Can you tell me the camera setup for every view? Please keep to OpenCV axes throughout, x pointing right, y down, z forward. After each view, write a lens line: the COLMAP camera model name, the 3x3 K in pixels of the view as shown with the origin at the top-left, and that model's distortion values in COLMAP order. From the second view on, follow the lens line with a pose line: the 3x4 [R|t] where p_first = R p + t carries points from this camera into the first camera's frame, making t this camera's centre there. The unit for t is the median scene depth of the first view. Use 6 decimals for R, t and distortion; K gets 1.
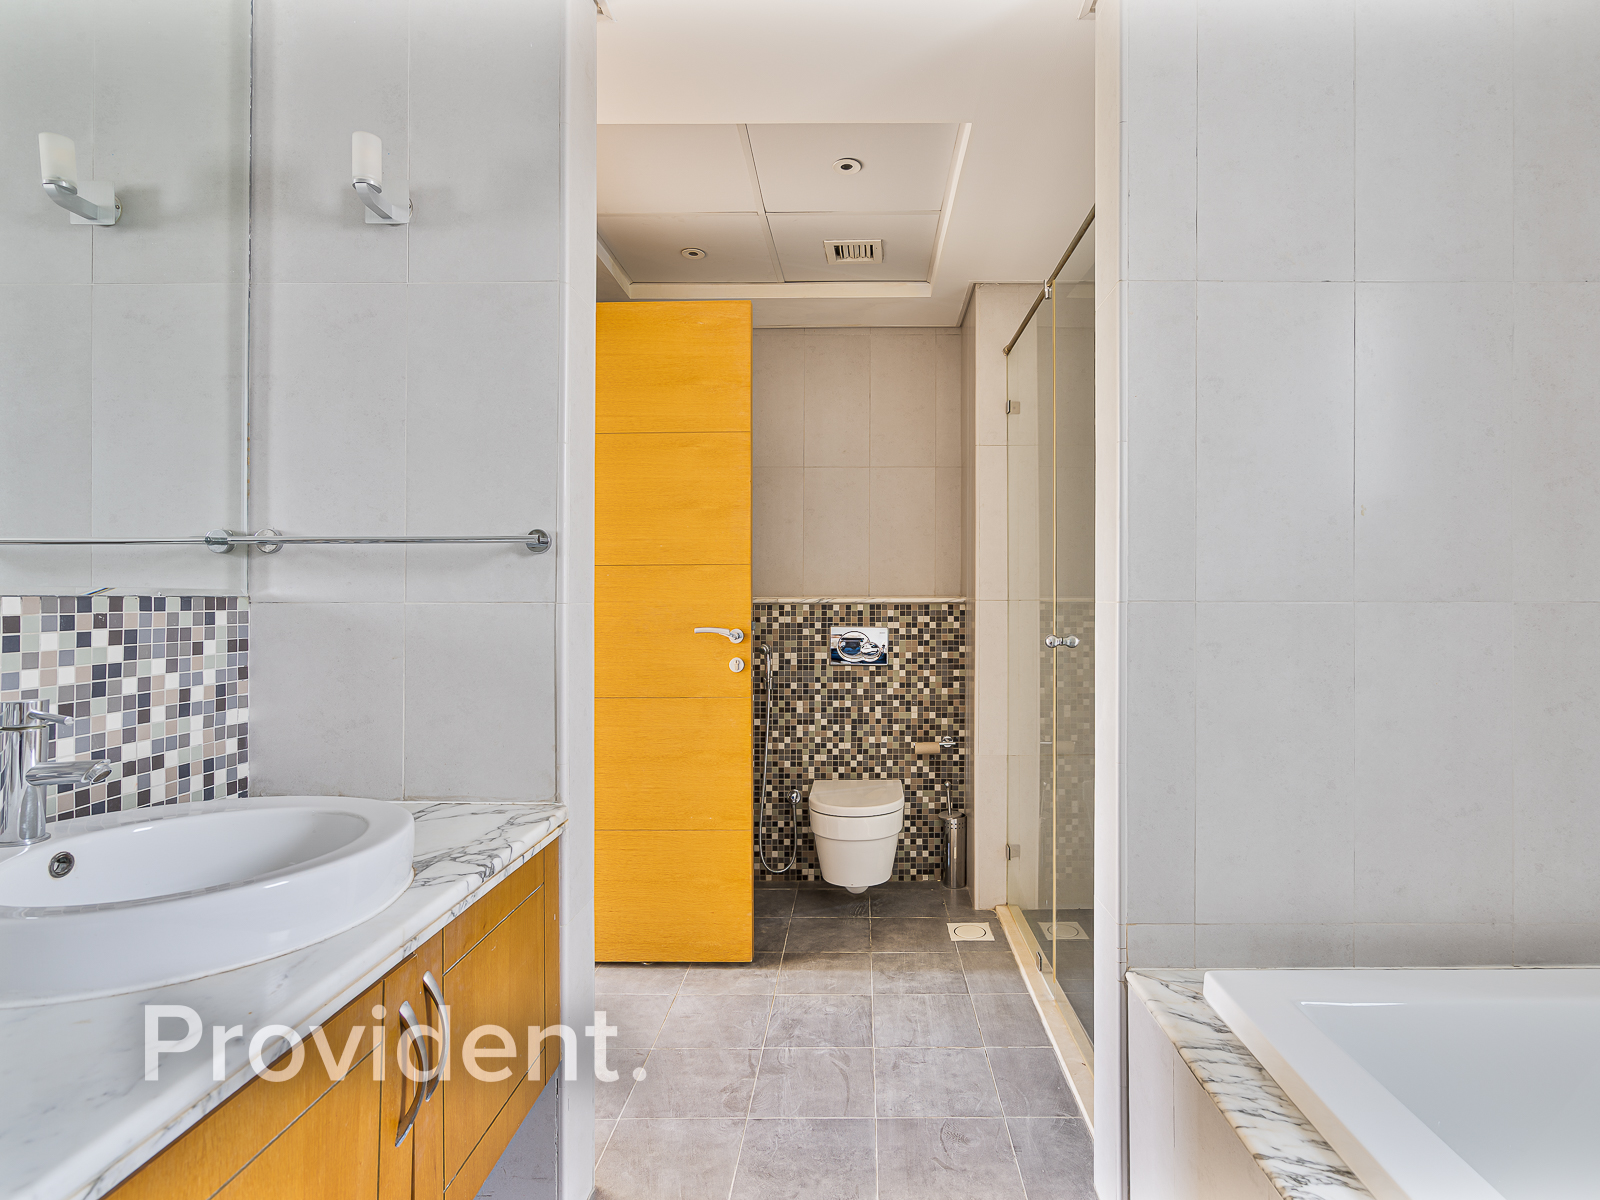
lens RADIAL K [[760.2, 0, 800.0], [0, 760.2, 600.0], [0, 0, 1]] dist [-0.010264, 0.006177]
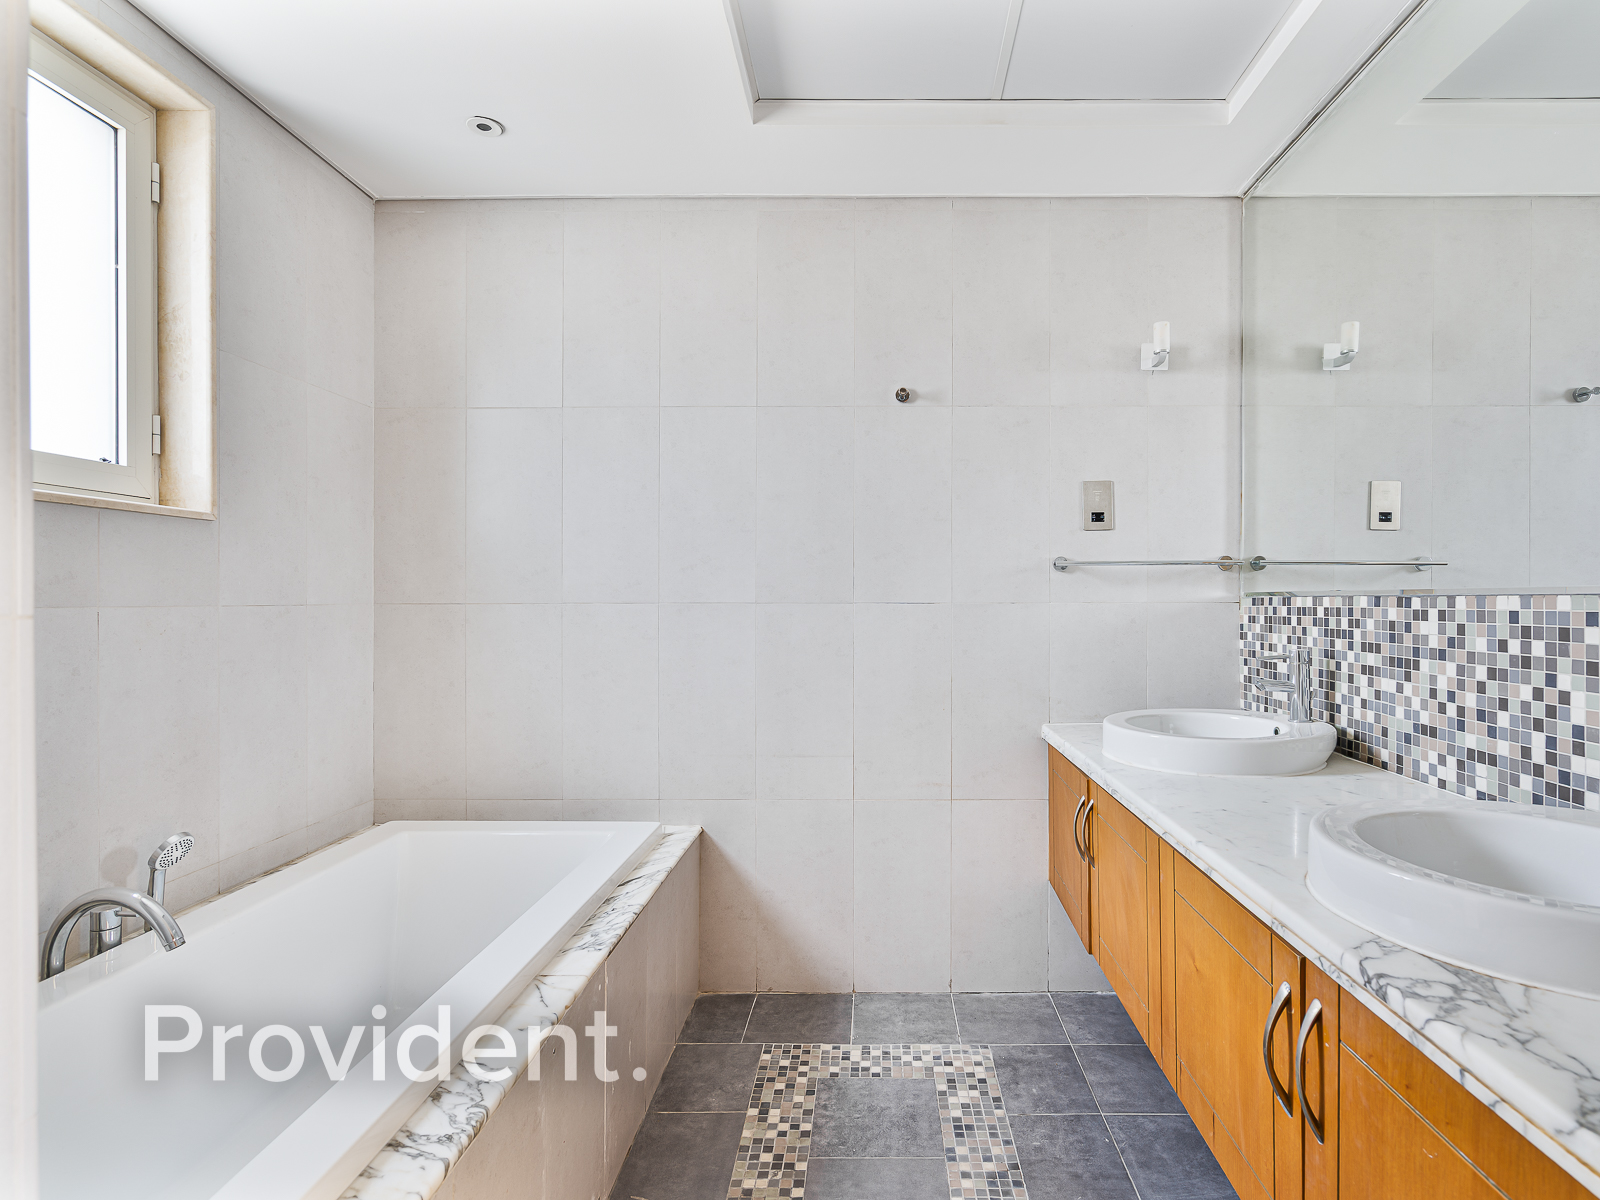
lens RADIAL K [[760.2, 0, 800.0], [0, 760.2, 600.0], [0, 0, 1]] dist [-0.010264, 0.006177]
pose [[-0.996985, 0.001697, 0.077574, 0.065814], [0.001387, 0.999991, -0.004044, 0.004241], [-0.077581, -0.003924, -0.996978, 1.758845]]
